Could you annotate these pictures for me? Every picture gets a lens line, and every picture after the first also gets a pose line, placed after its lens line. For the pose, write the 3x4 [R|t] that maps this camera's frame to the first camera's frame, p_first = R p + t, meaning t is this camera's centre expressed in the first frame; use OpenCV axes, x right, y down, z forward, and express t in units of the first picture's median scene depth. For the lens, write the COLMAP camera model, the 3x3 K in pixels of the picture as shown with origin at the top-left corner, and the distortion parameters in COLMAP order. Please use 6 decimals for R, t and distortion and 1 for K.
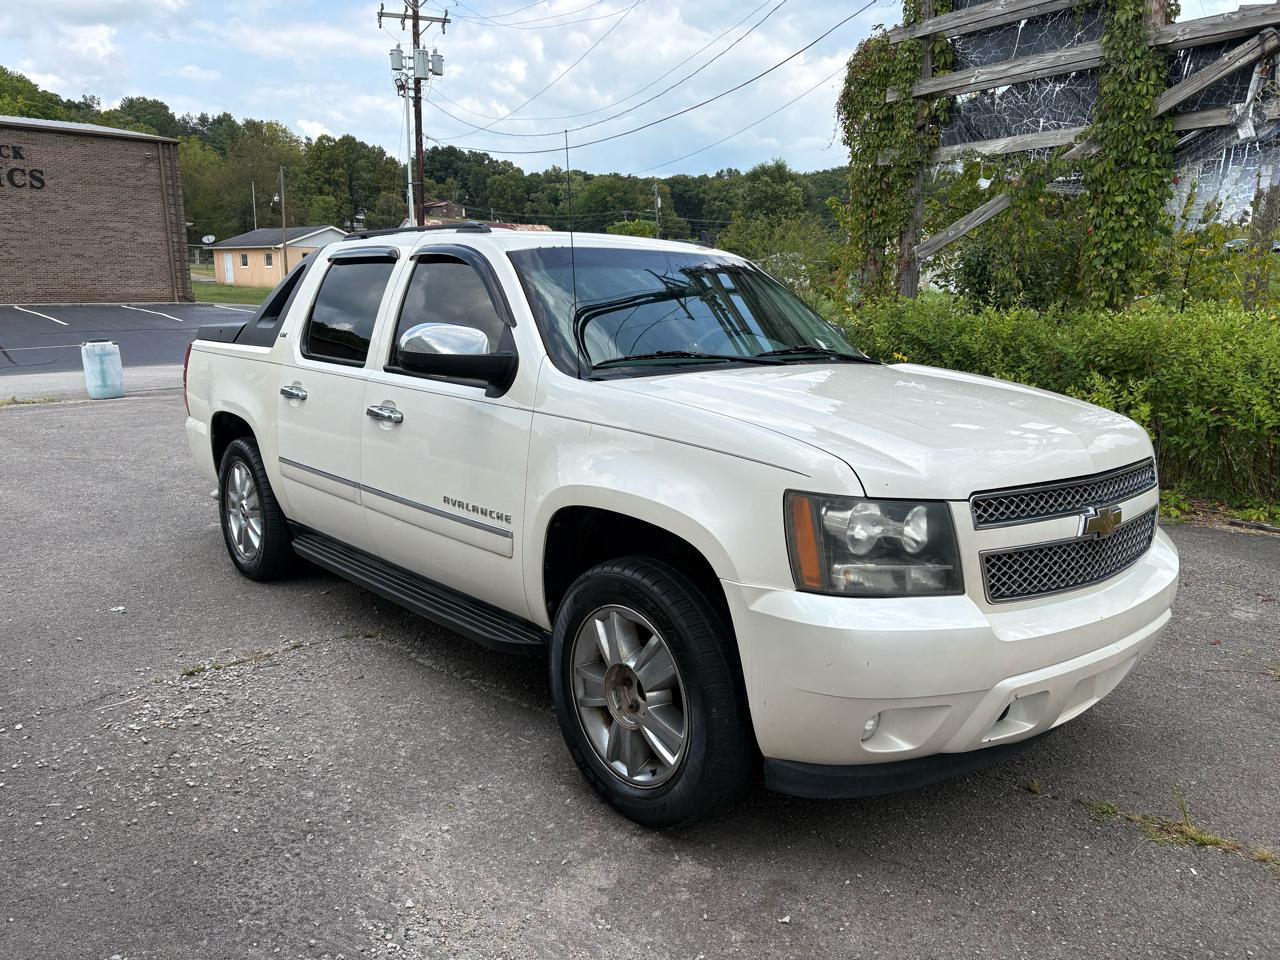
lens RADIAL K [[971.2, 0, 636.5], [0, 971.2, 483.1], [0, 0, 1]] dist [0.041912, -0.048519]
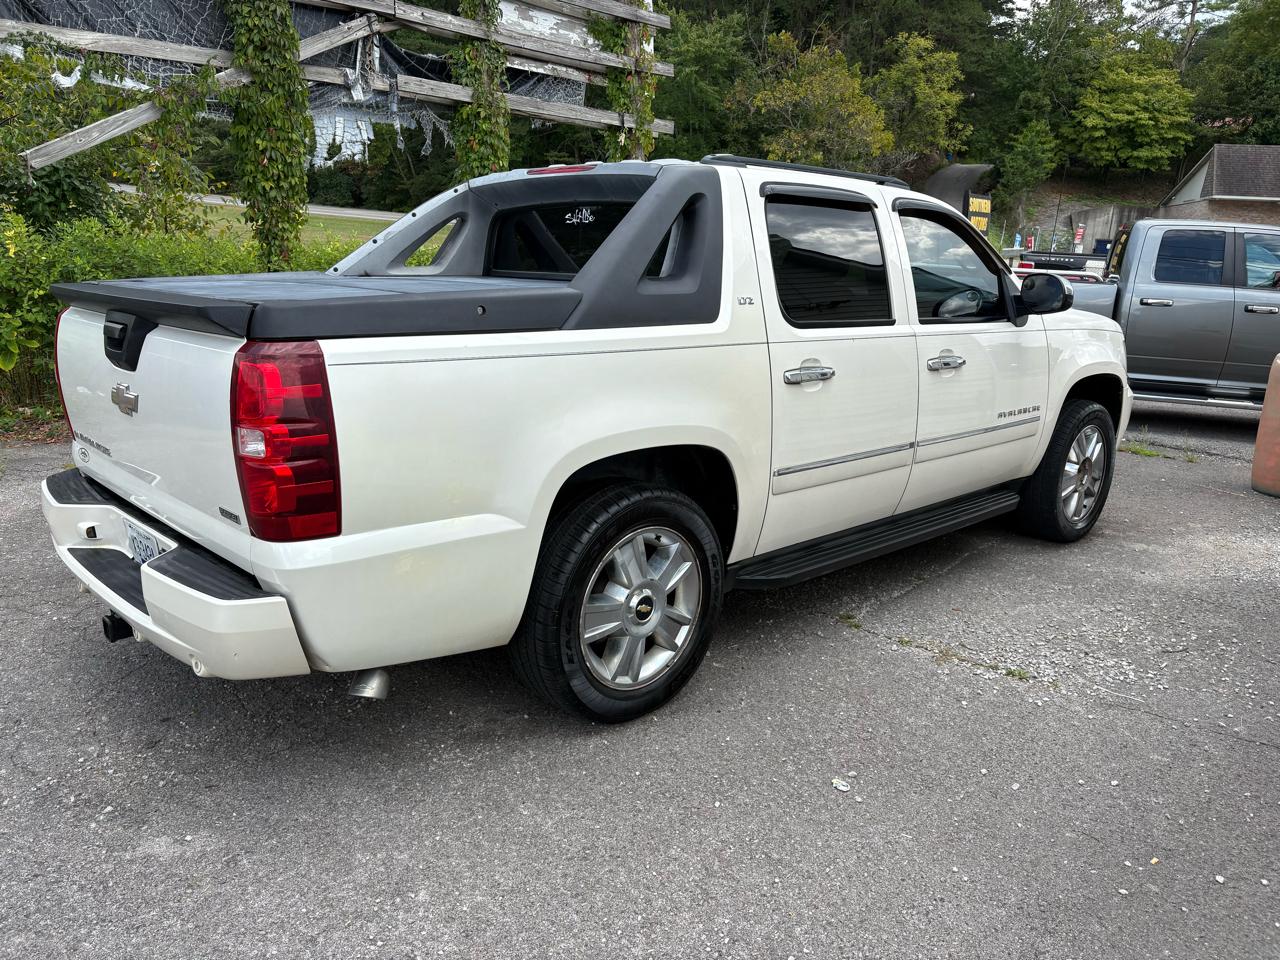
lens RADIAL K [[971.2, 0, 640.3], [0, 971.2, 487.5], [0, 0, 1]] dist [0.041912, -0.048519]
pose [[-0.048876, -0.245754, 0.968099, -1.891557], [0.152640, 0.956035, 0.250398, -0.374456], [-0.987072, 0.160009, -0.009215, 1.979466]]
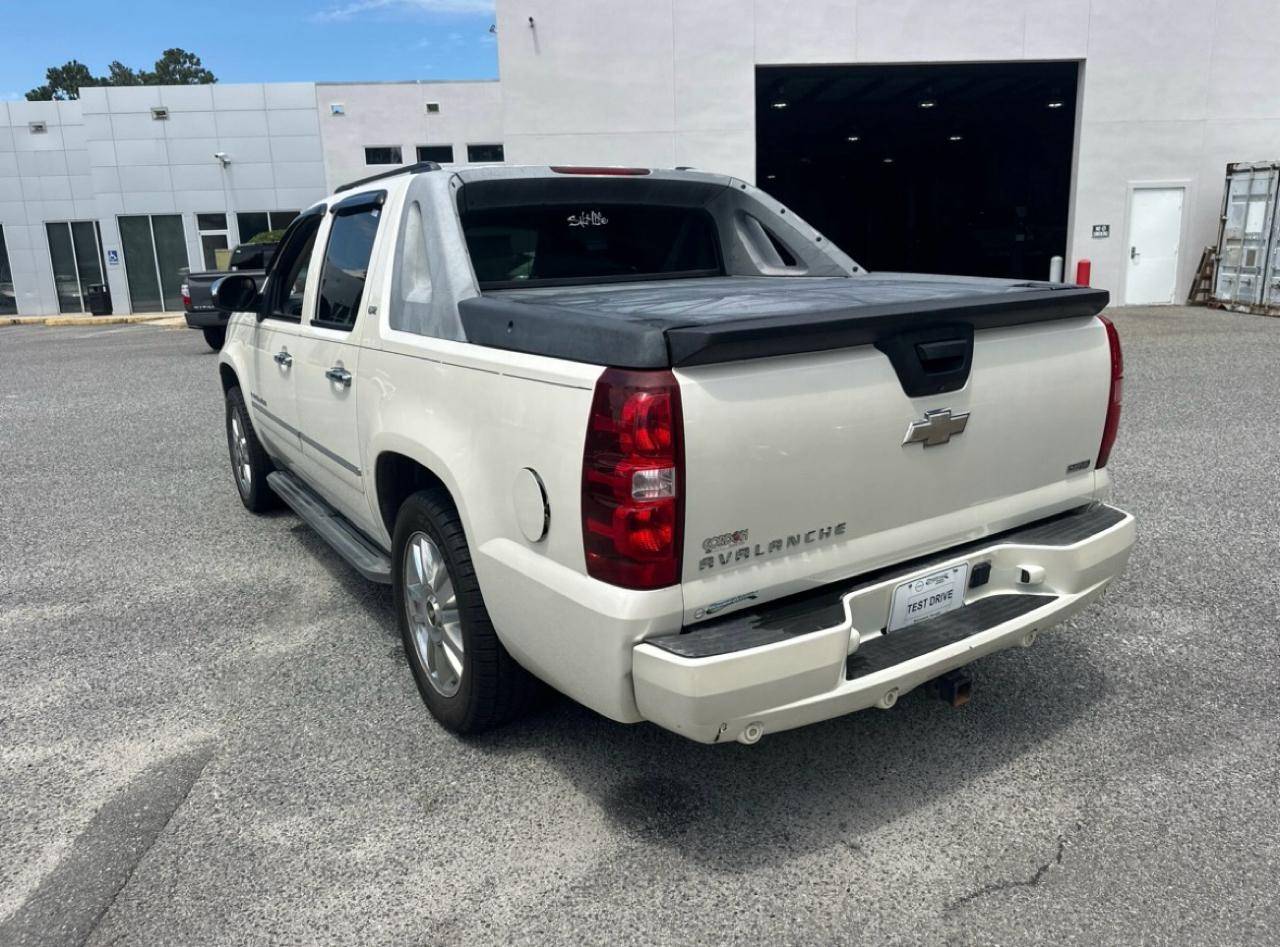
lens RADIAL K [[904.6, 0, 640.9], [0, 904.6, 465.4], [0, 0, 1]] dist [0.033573, -0.040306]
pose [[-0.991487, -0.009189, 0.129883, -0.640265], [0.043843, 0.915701, 0.399463, -0.608485], [-0.122605, 0.401756, -0.907502, 3.338670]]
